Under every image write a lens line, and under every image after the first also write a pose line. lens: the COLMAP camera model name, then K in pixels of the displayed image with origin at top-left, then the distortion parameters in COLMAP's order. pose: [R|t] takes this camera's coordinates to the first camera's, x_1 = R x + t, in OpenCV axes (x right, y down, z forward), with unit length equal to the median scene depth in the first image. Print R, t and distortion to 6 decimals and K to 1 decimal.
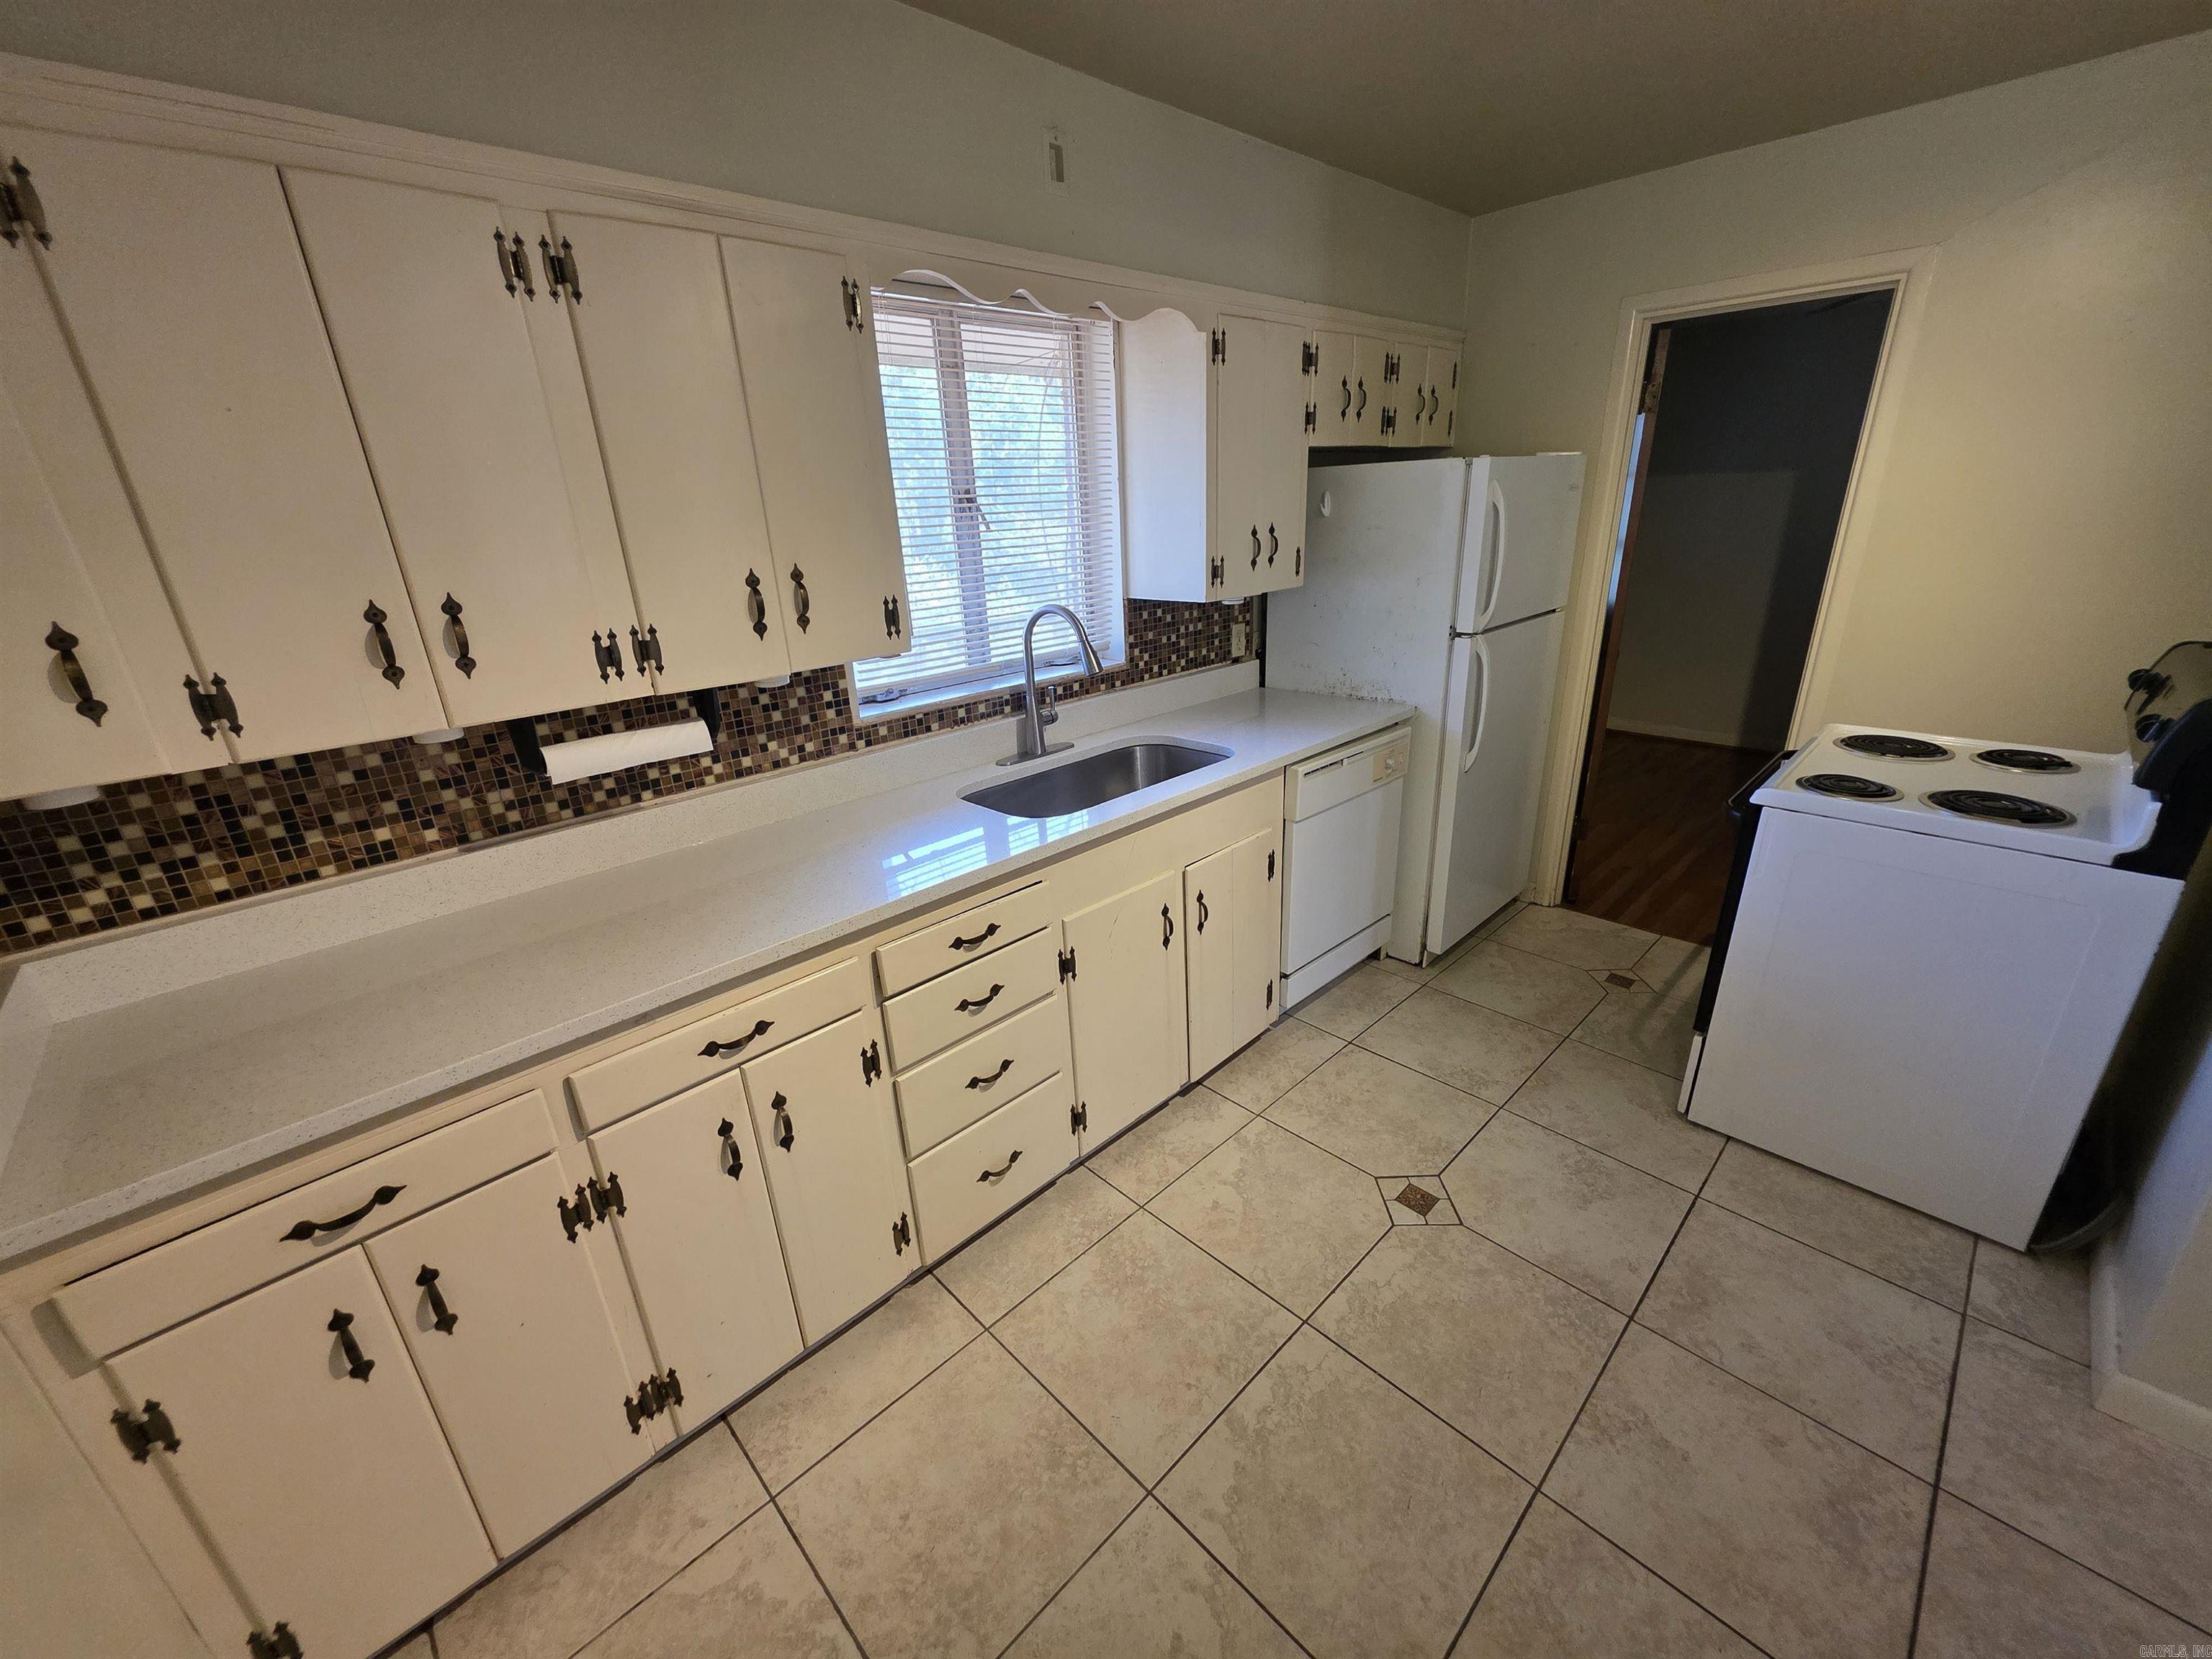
lens RADIAL K [[882.3, 0, 1105.4], [0, 882.3, 833.1], [0, 0, 1]] dist [0.001355, -0.000522]
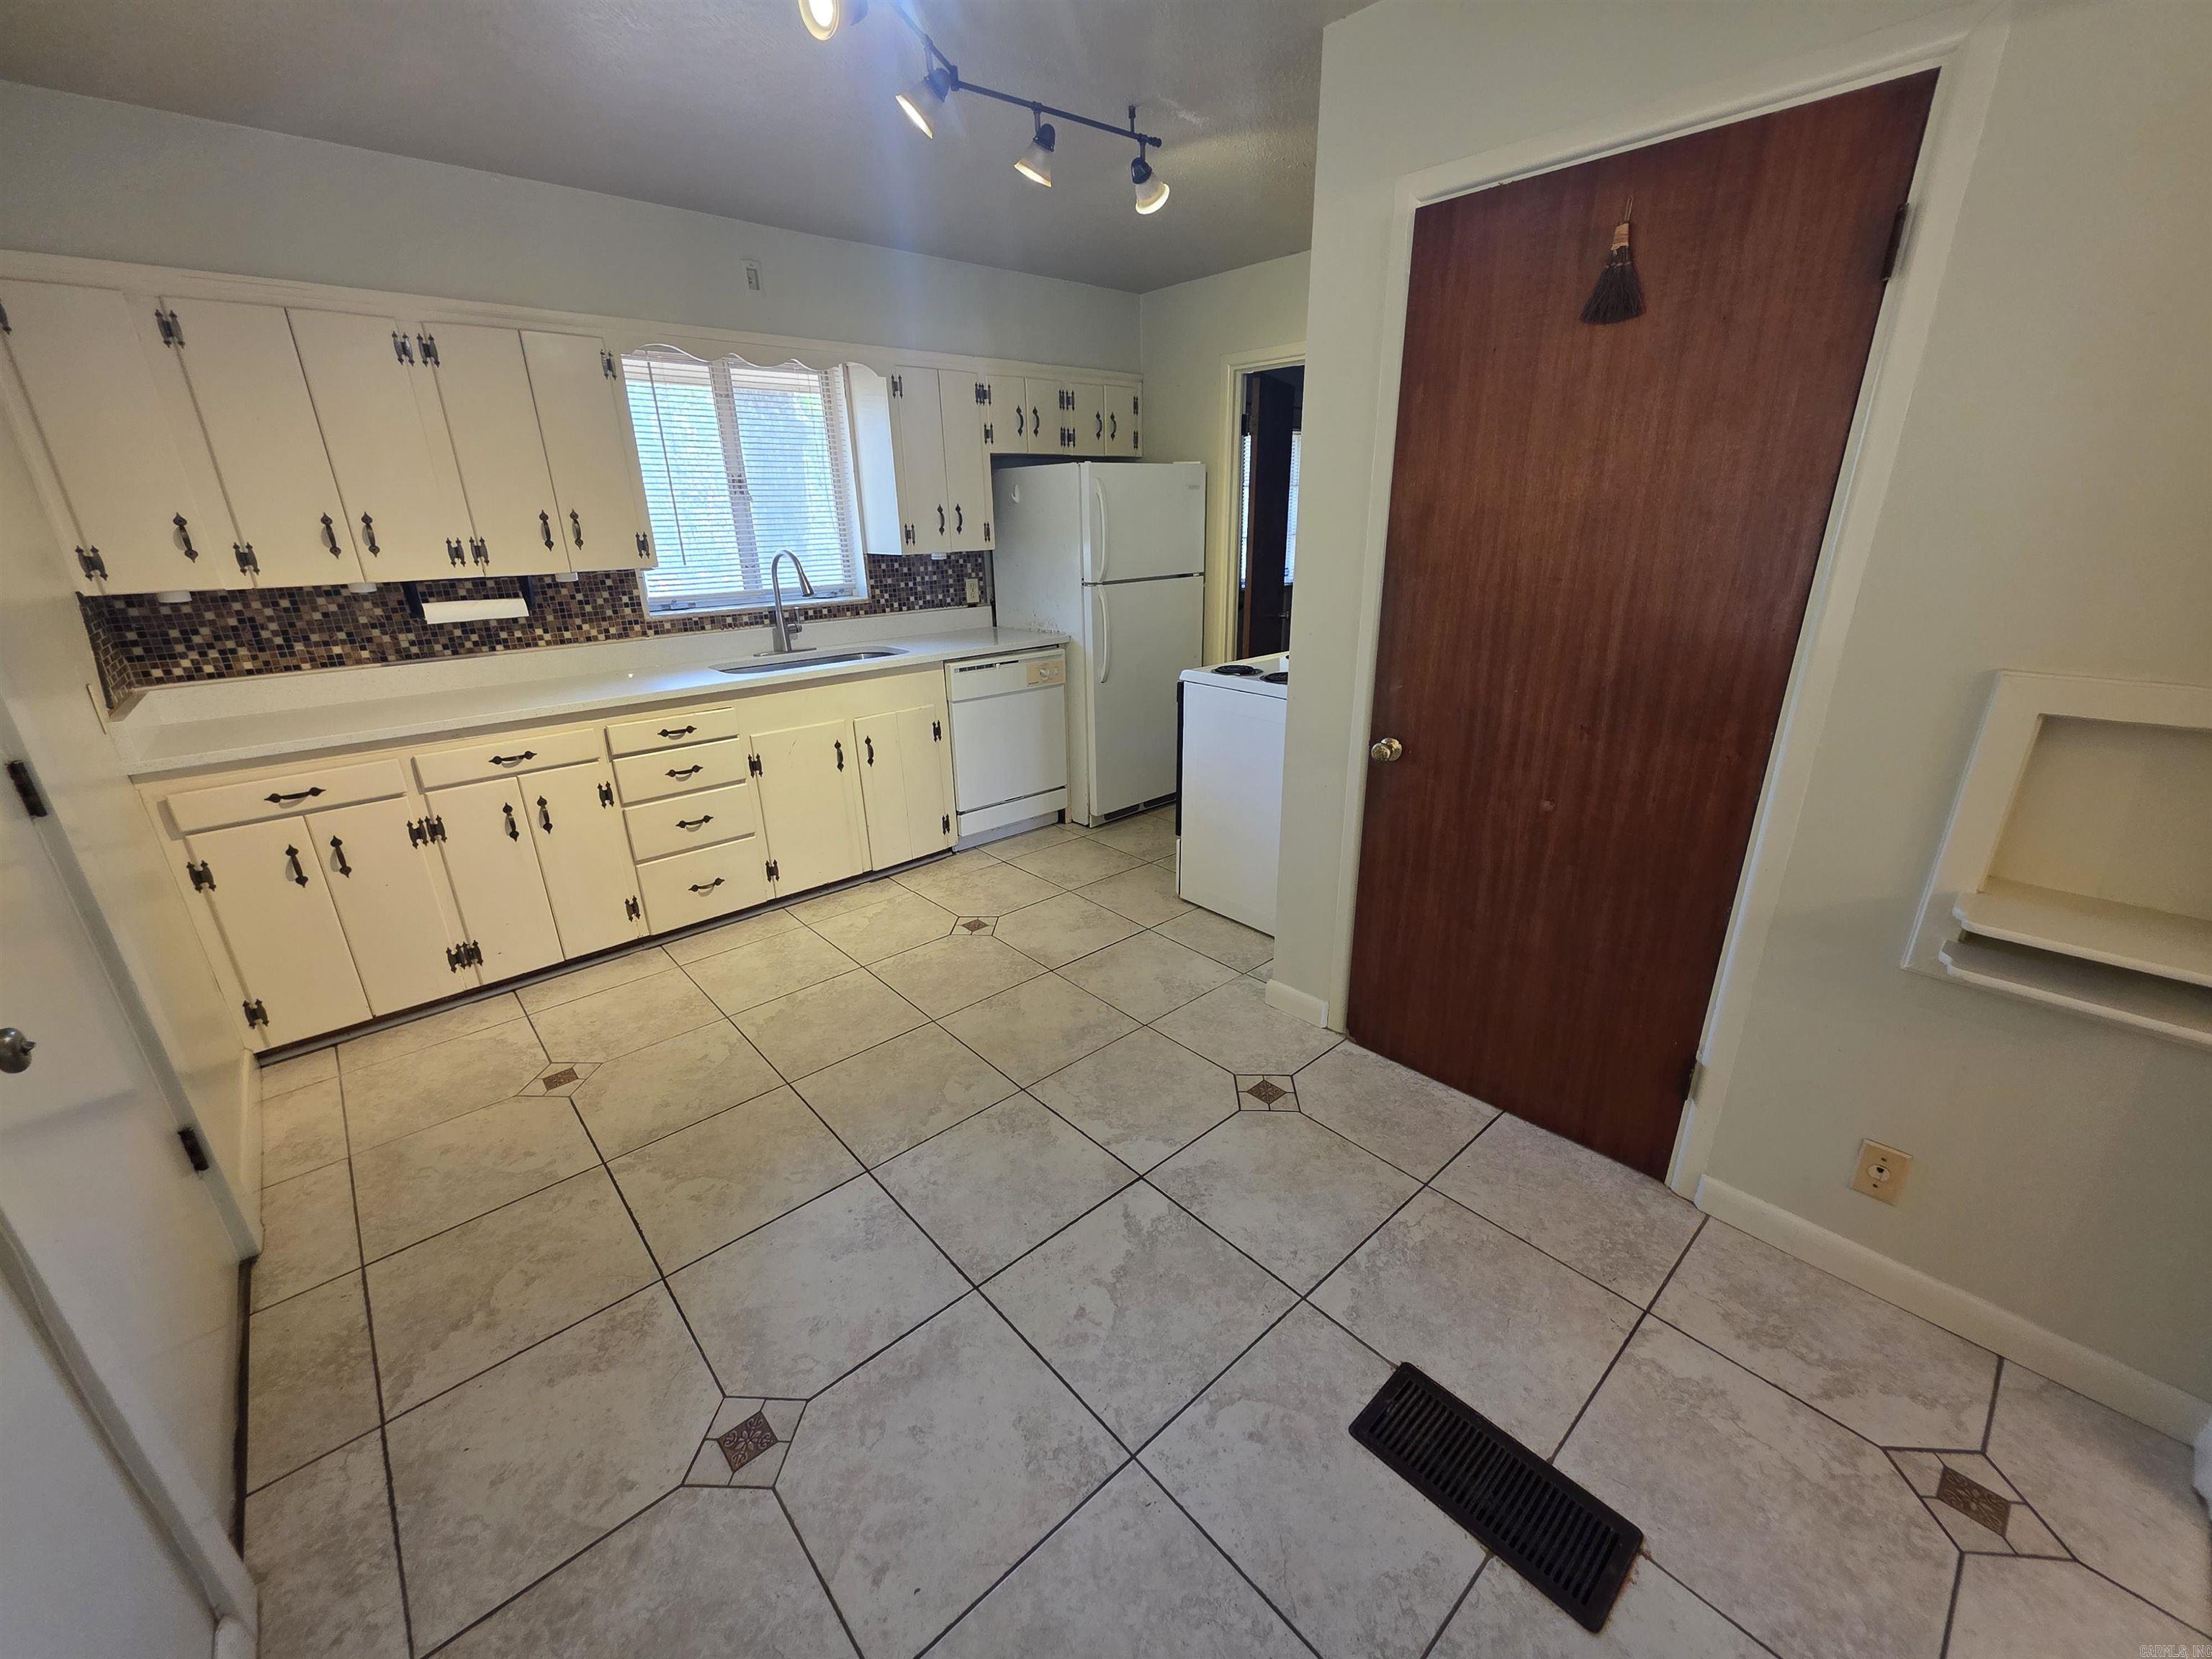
lens RADIAL K [[882.3, 0, 1104.9], [0, 882.3, 833.5], [0, 0, 1]] dist [0.001355, -0.000522]
pose [[0.998865, 0.037394, -0.029510, 0.648020], [-0.037607, 0.999270, -0.006700, 0.259436], [0.029238, 0.007802, 0.999542, -0.600852]]
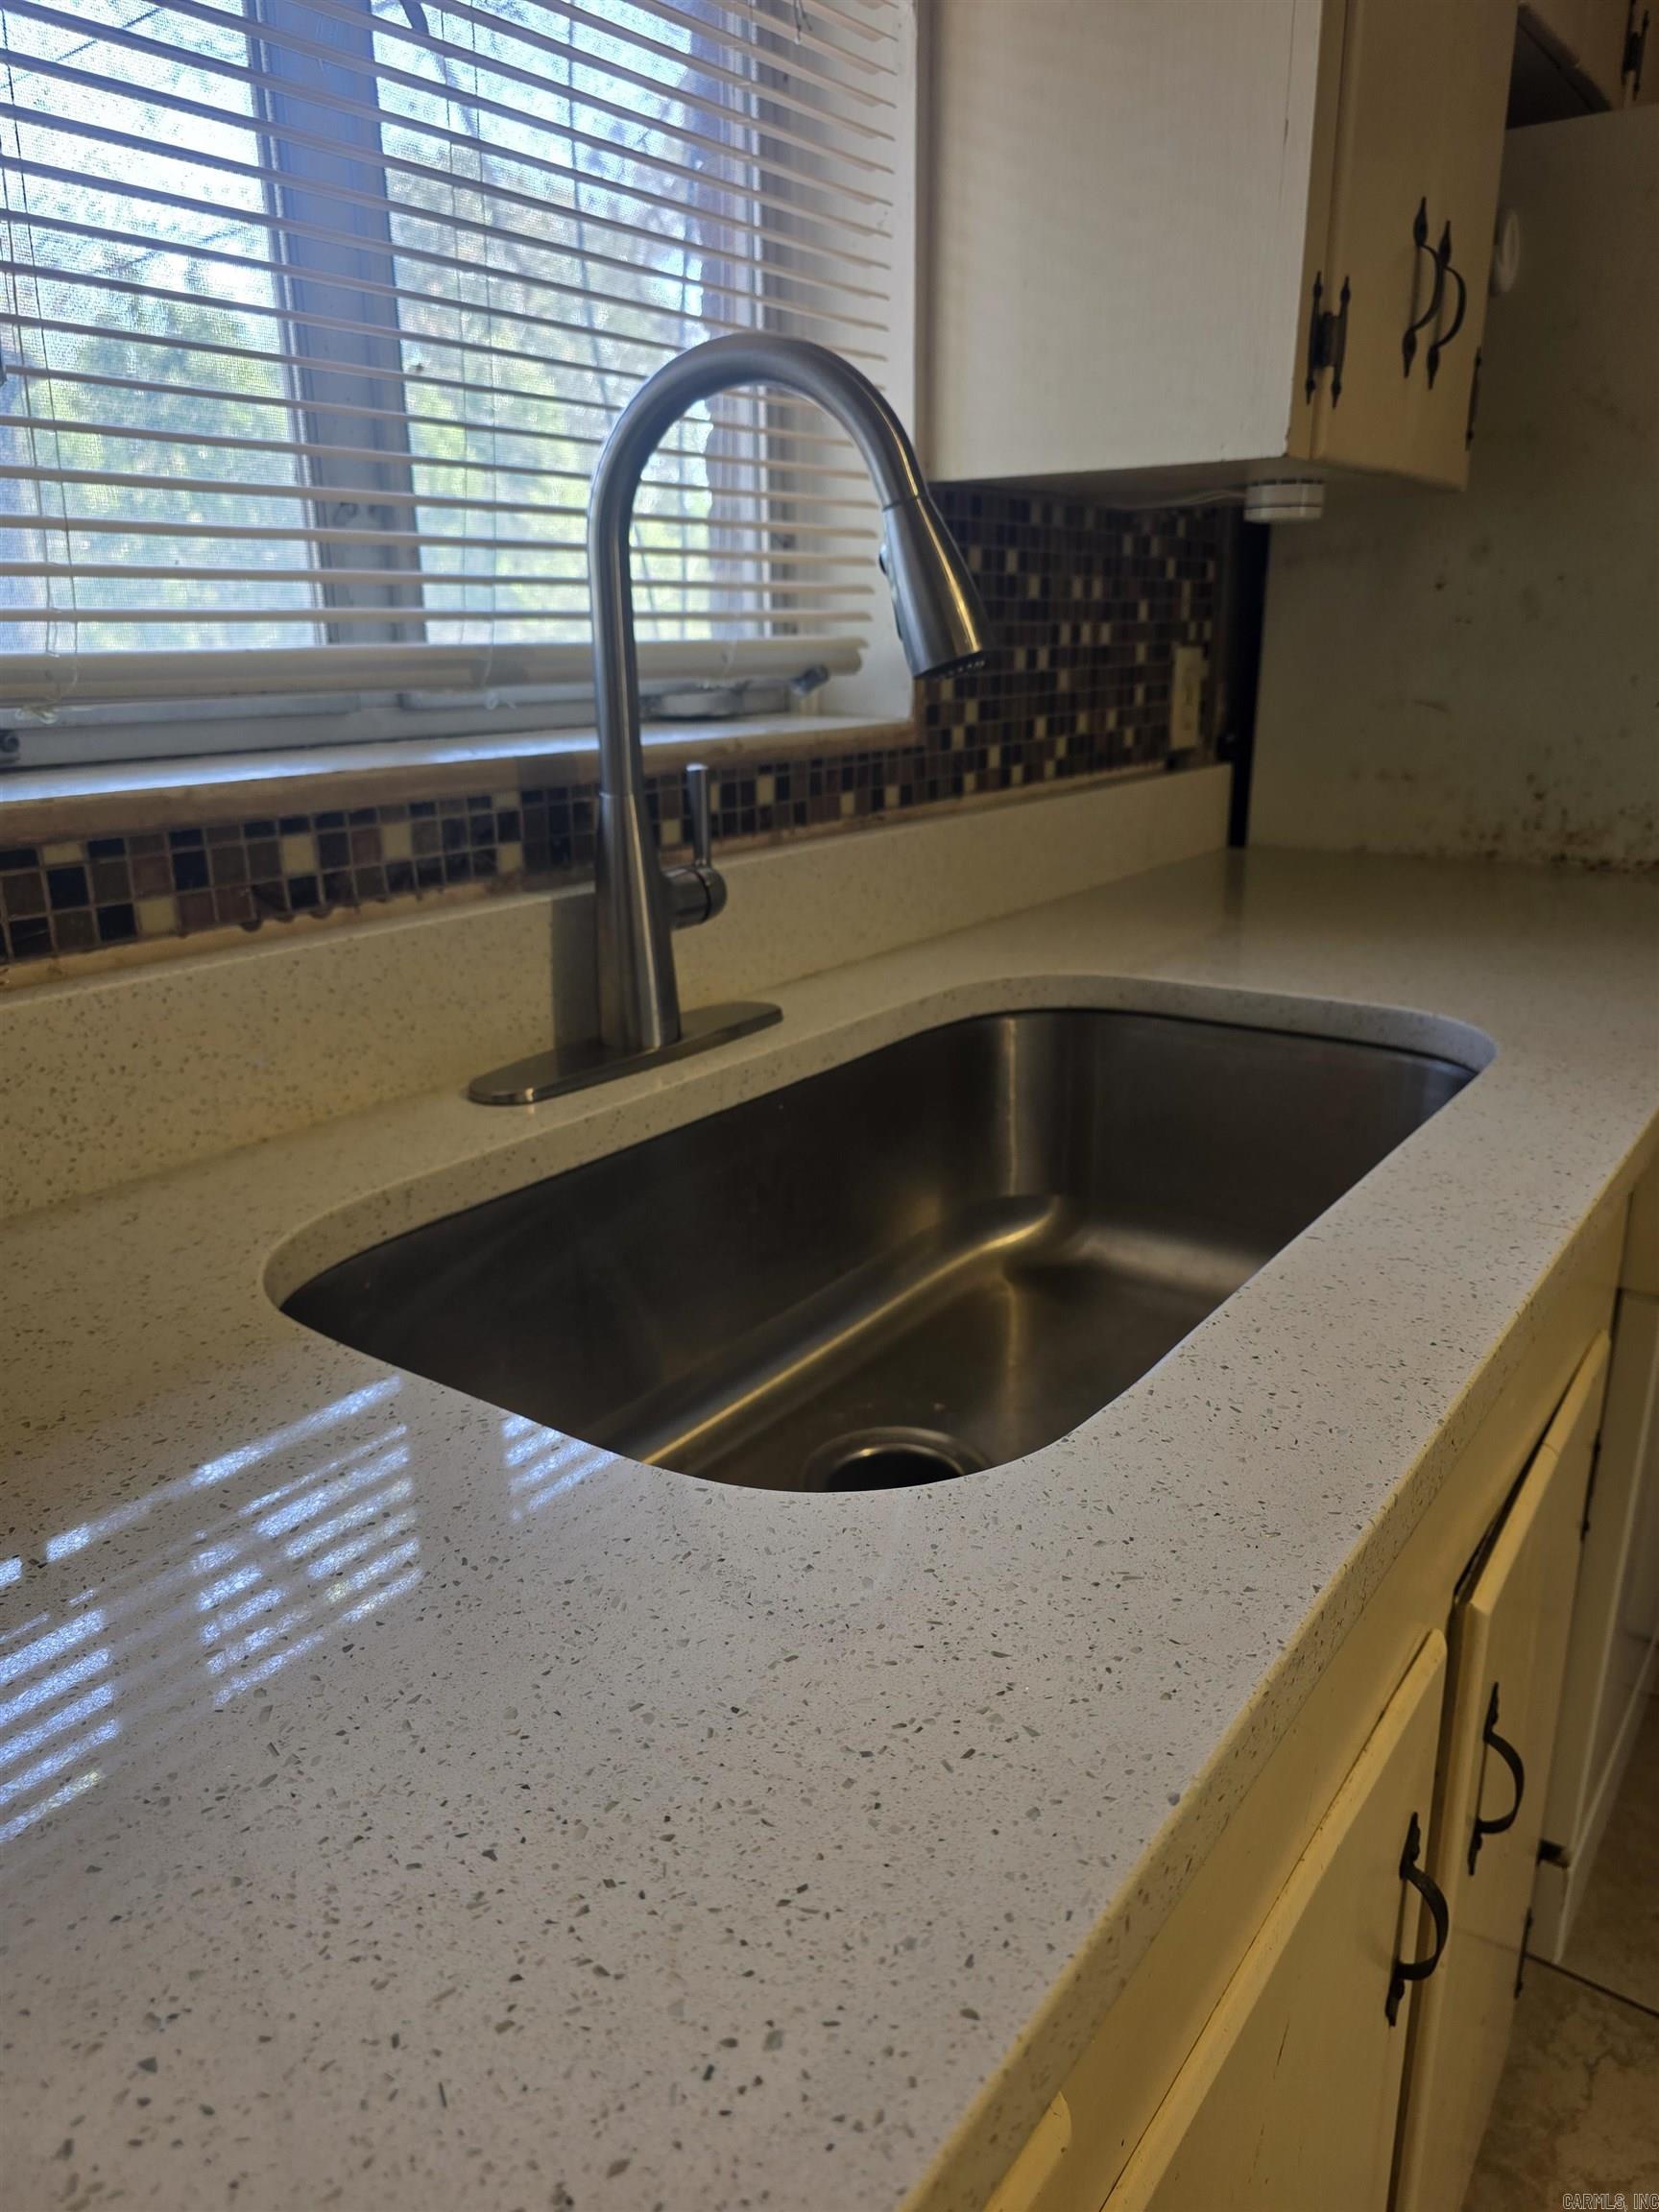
lens RADIAL K [[1507.2, 0, 839.6], [0, 1507.2, 1100.9], [0, 0, 1]] dist [0.013441, -0.000009]
pose [[0.984508, -0.019014, 0.174305, -0.119367], [0.029243, 0.997985, -0.056305, -0.065050], [-0.172883, 0.060530, 0.983081, 0.748787]]
